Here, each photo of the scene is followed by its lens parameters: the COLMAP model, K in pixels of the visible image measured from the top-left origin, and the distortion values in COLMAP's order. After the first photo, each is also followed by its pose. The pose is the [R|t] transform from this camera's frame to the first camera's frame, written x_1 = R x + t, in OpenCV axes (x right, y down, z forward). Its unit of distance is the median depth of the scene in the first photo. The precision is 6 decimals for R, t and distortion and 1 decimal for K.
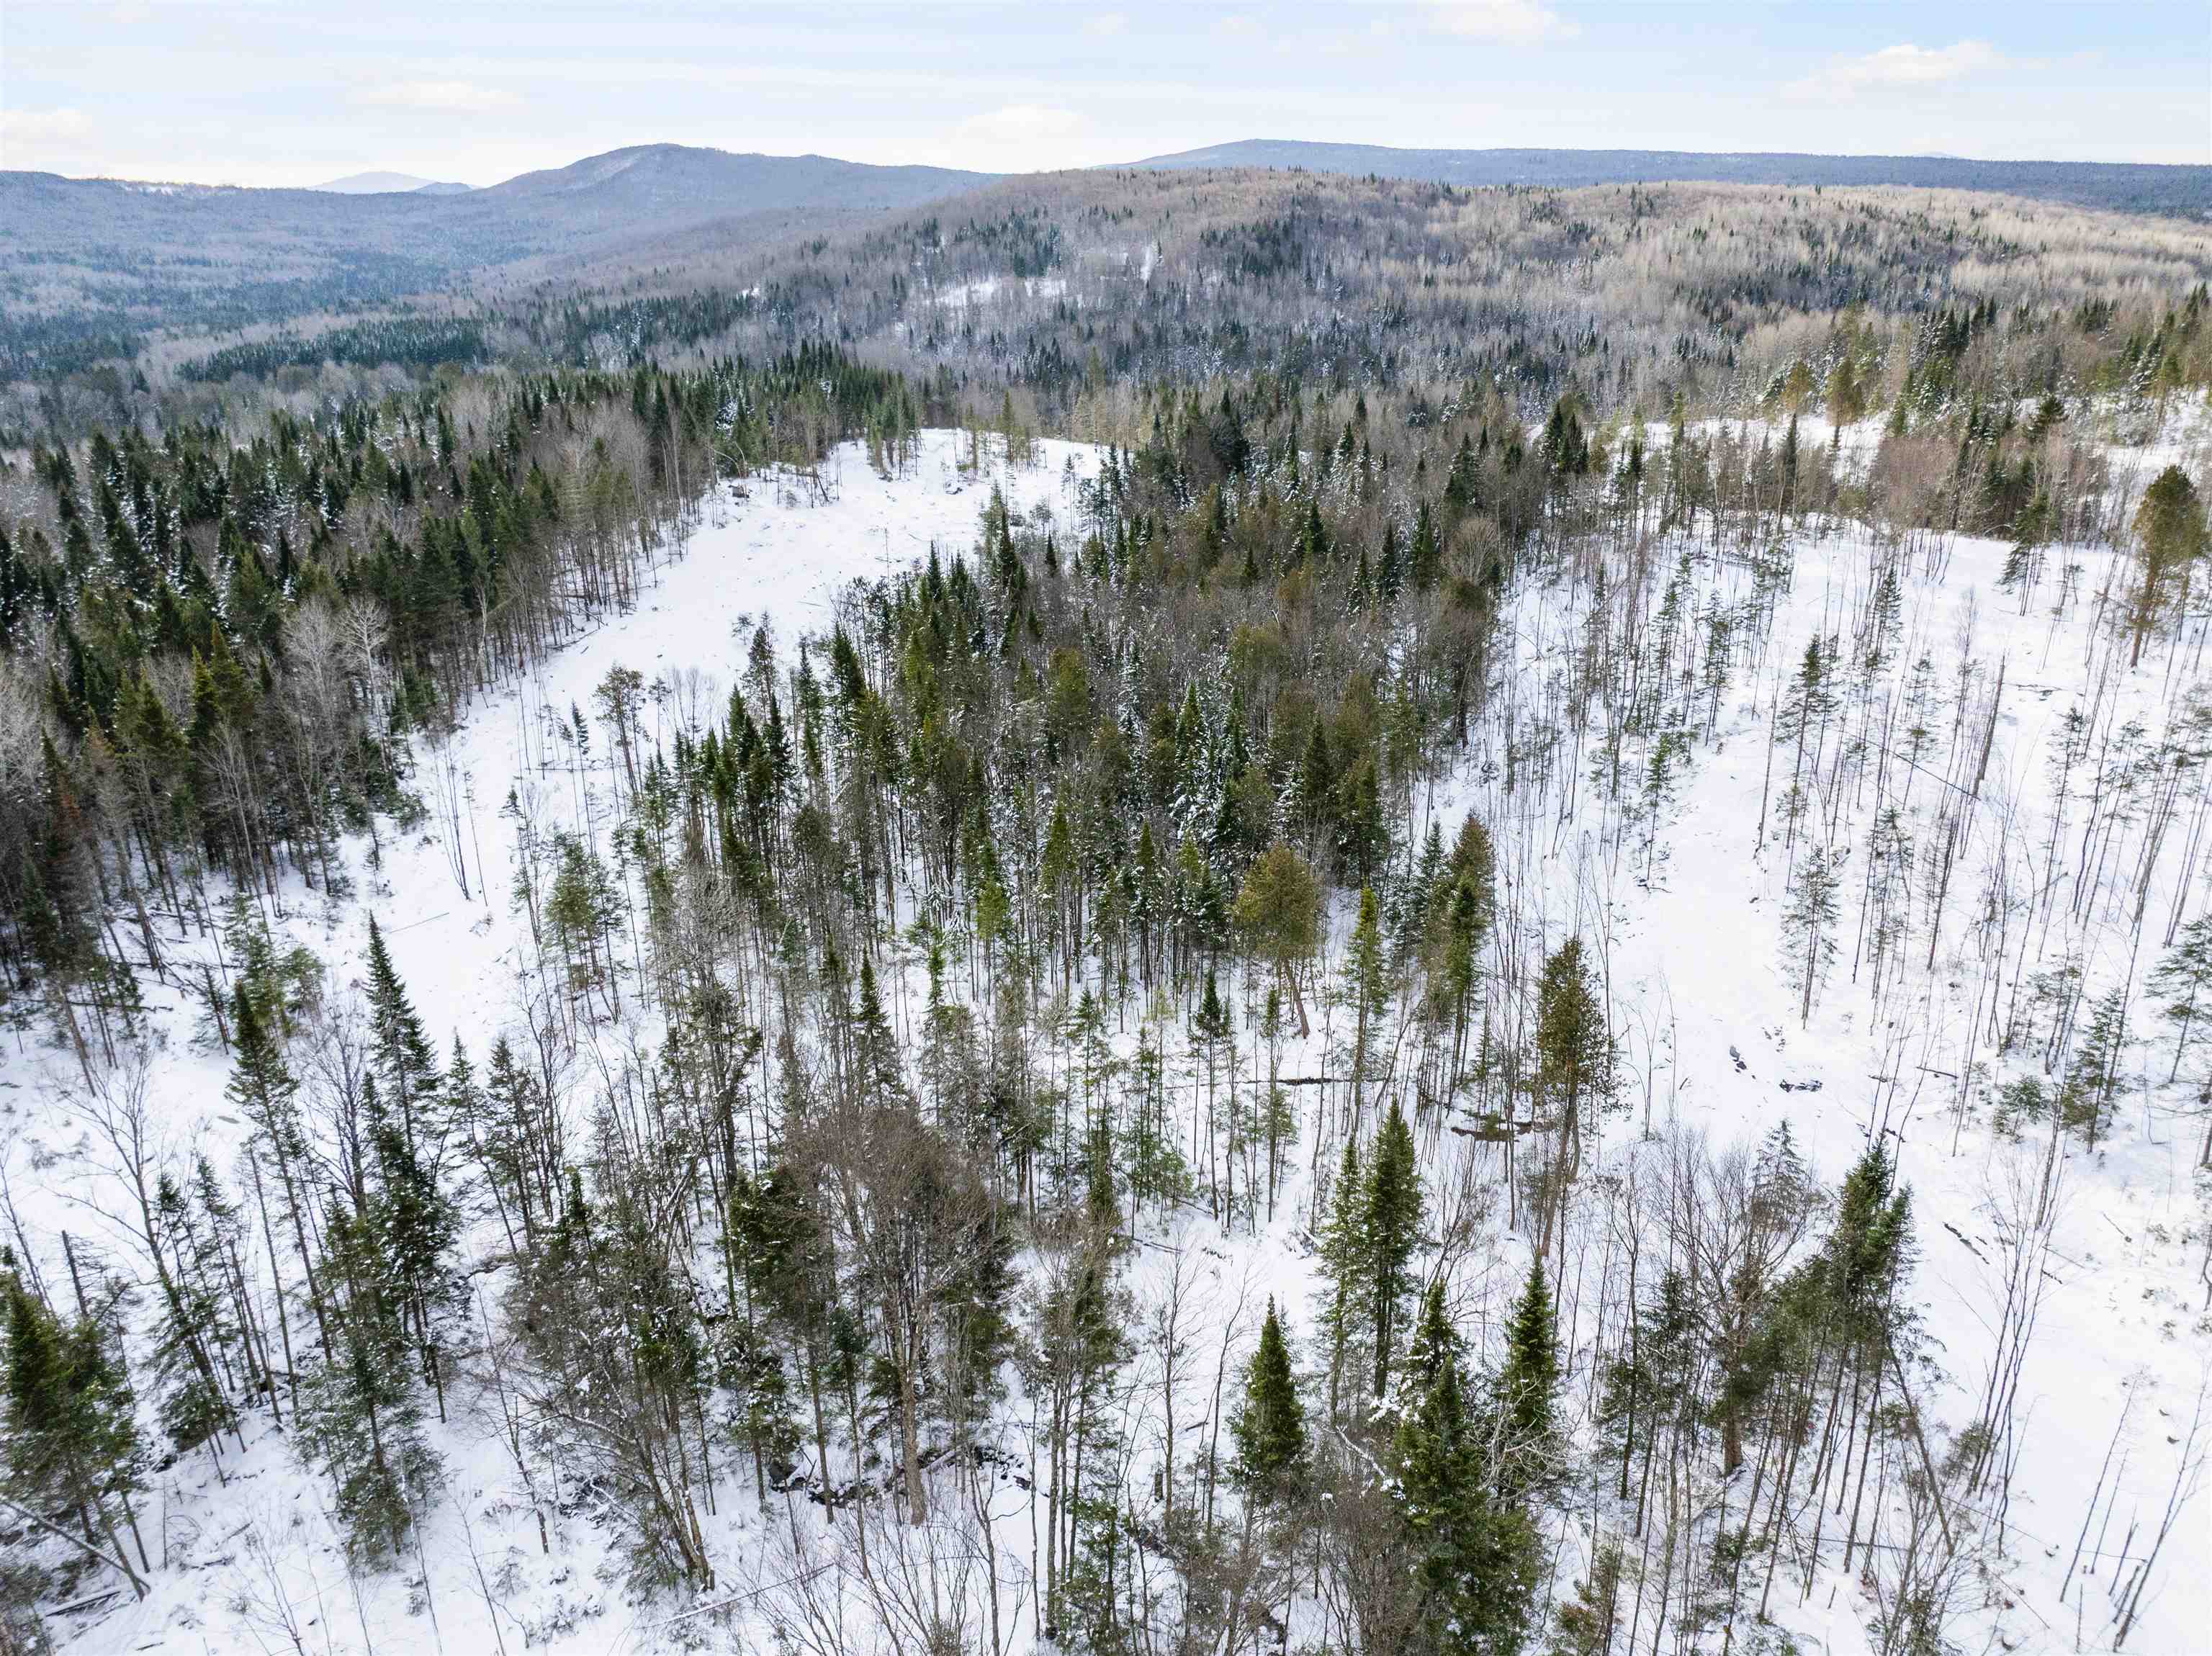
lens RADIAL K [[1633.1, 0, 1089.9], [0, 1633.1, 826.1], [0, 0, 1]] dist [-0.055978, 0.030463]
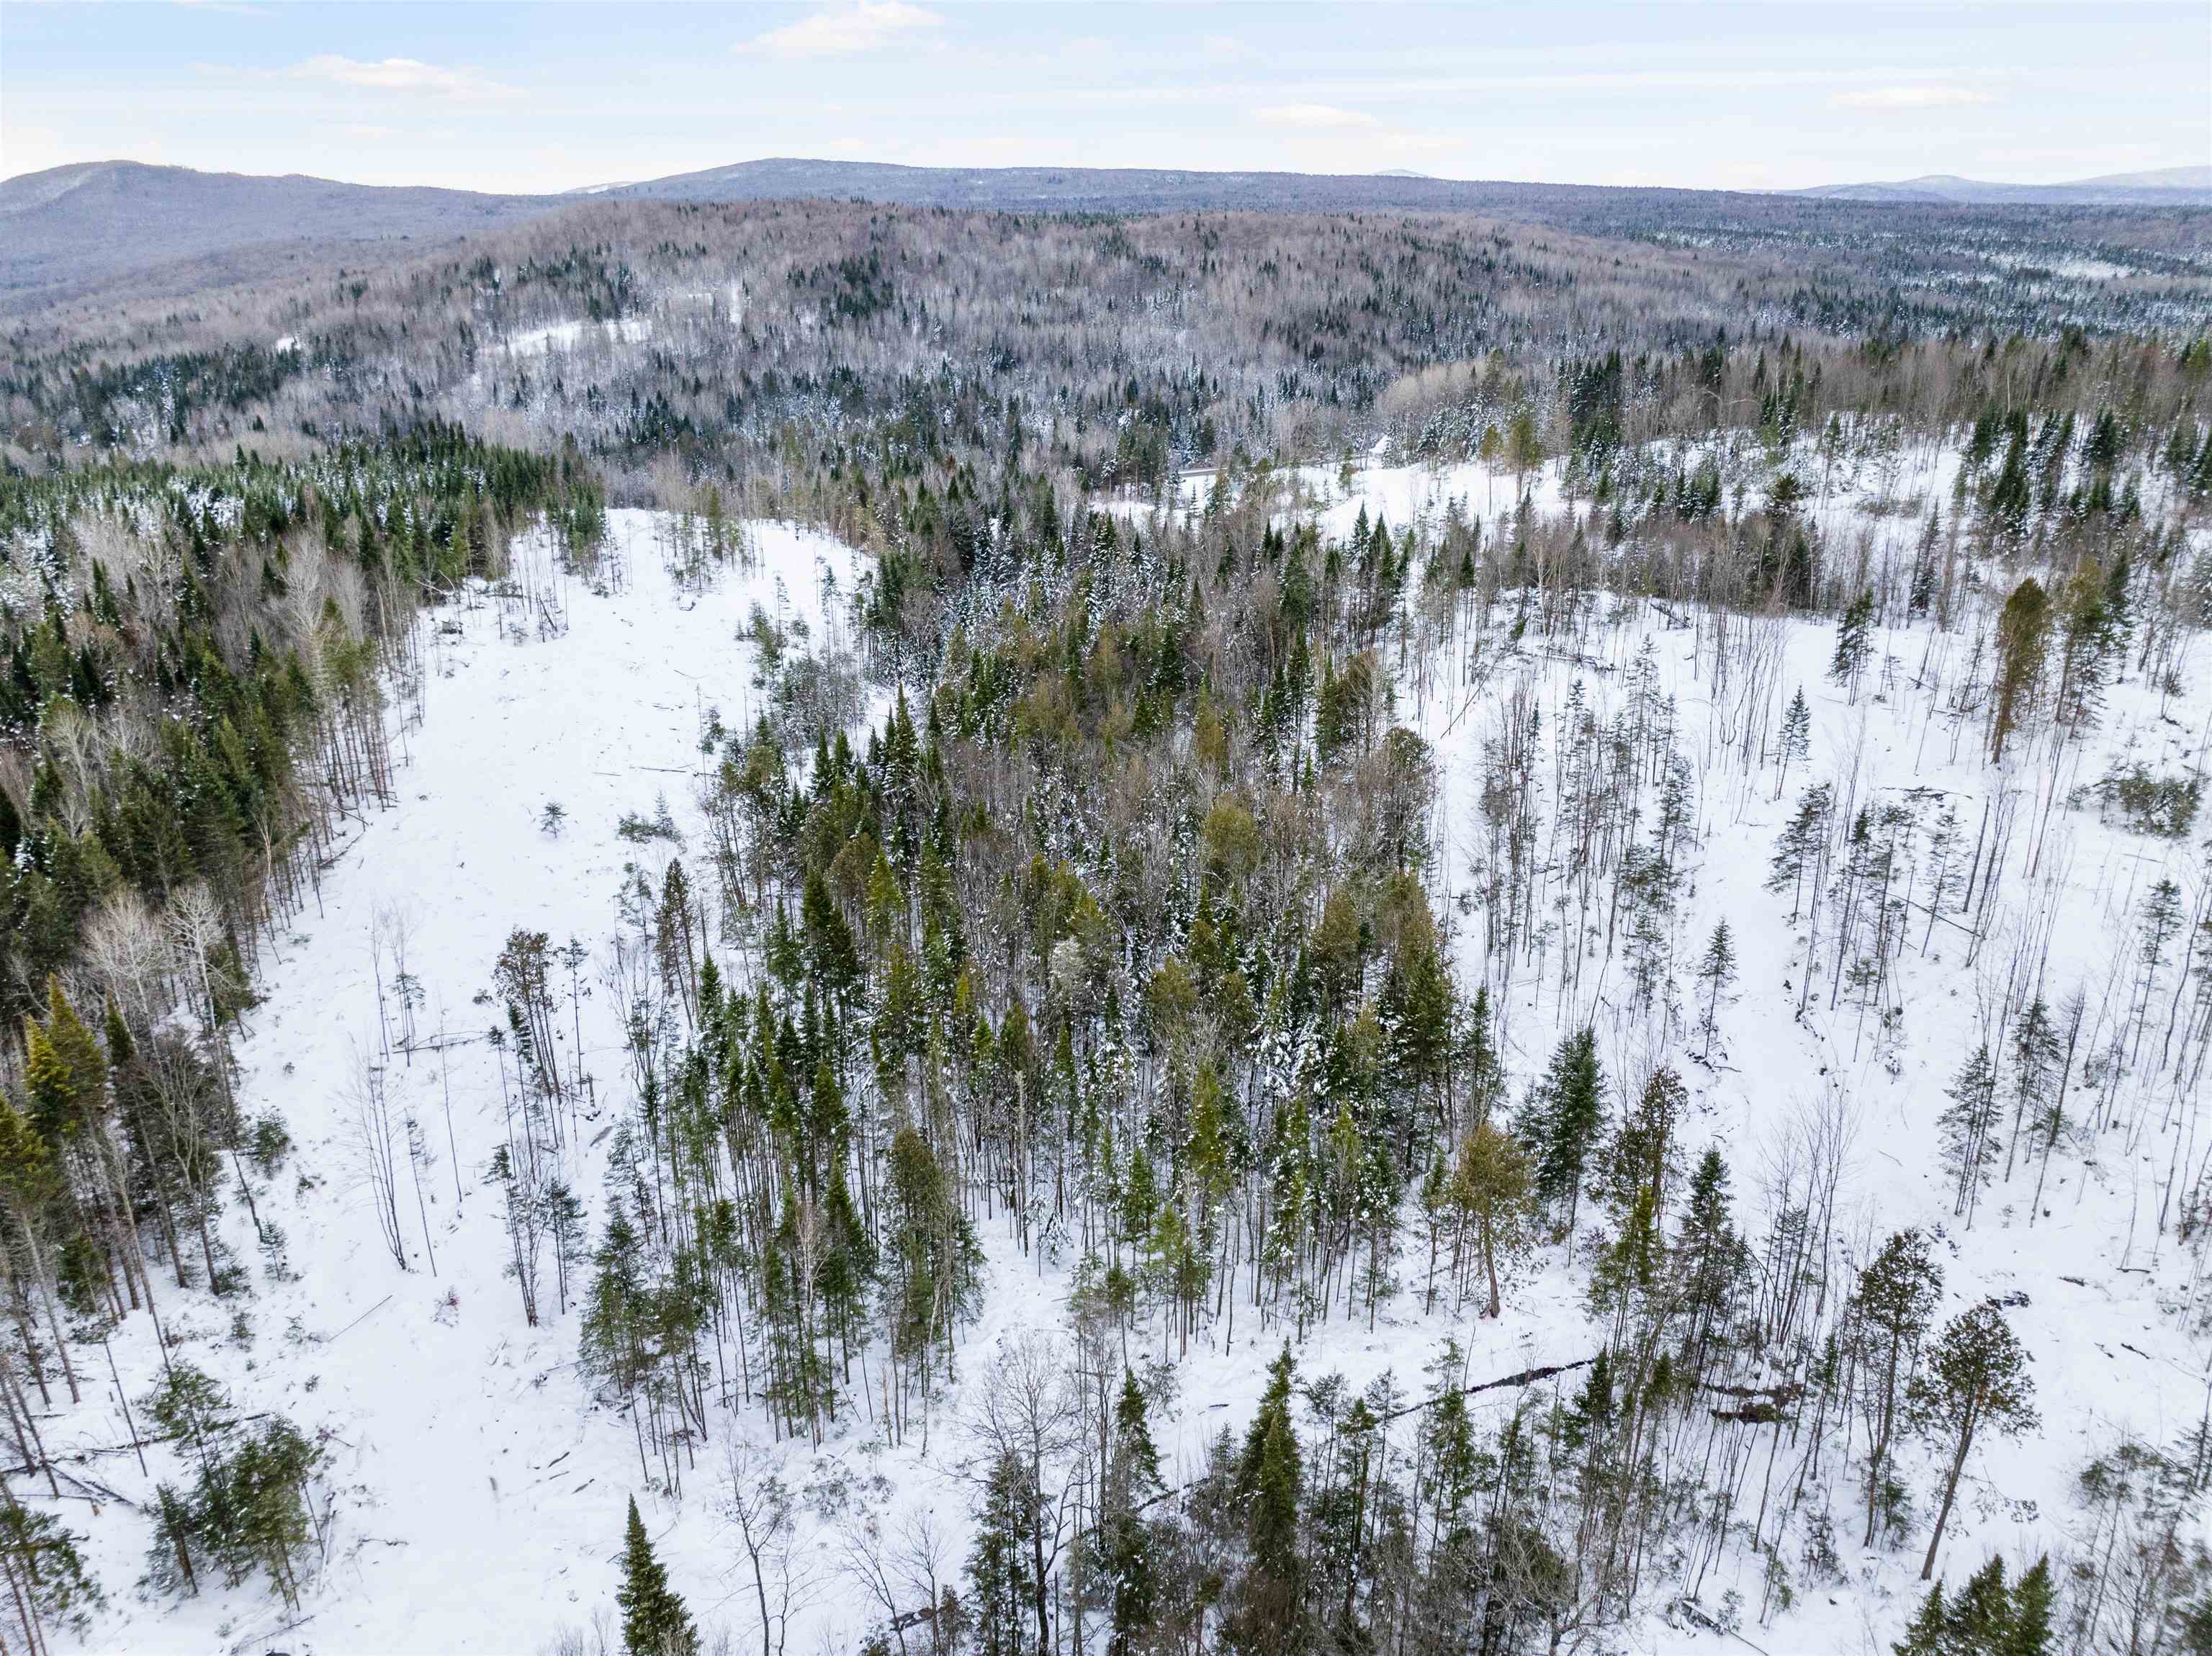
lens RADIAL K [[1633.1, 0, 1103.8], [0, 1633.1, 825.7], [0, 0, 1]] dist [-0.055978, 0.030463]
pose [[0.959144, -0.095037, 0.266477, -0.230855], [0.097292, 0.995244, 0.004758, -0.132576], [-0.265662, 0.021362, 0.963830, 0.134496]]
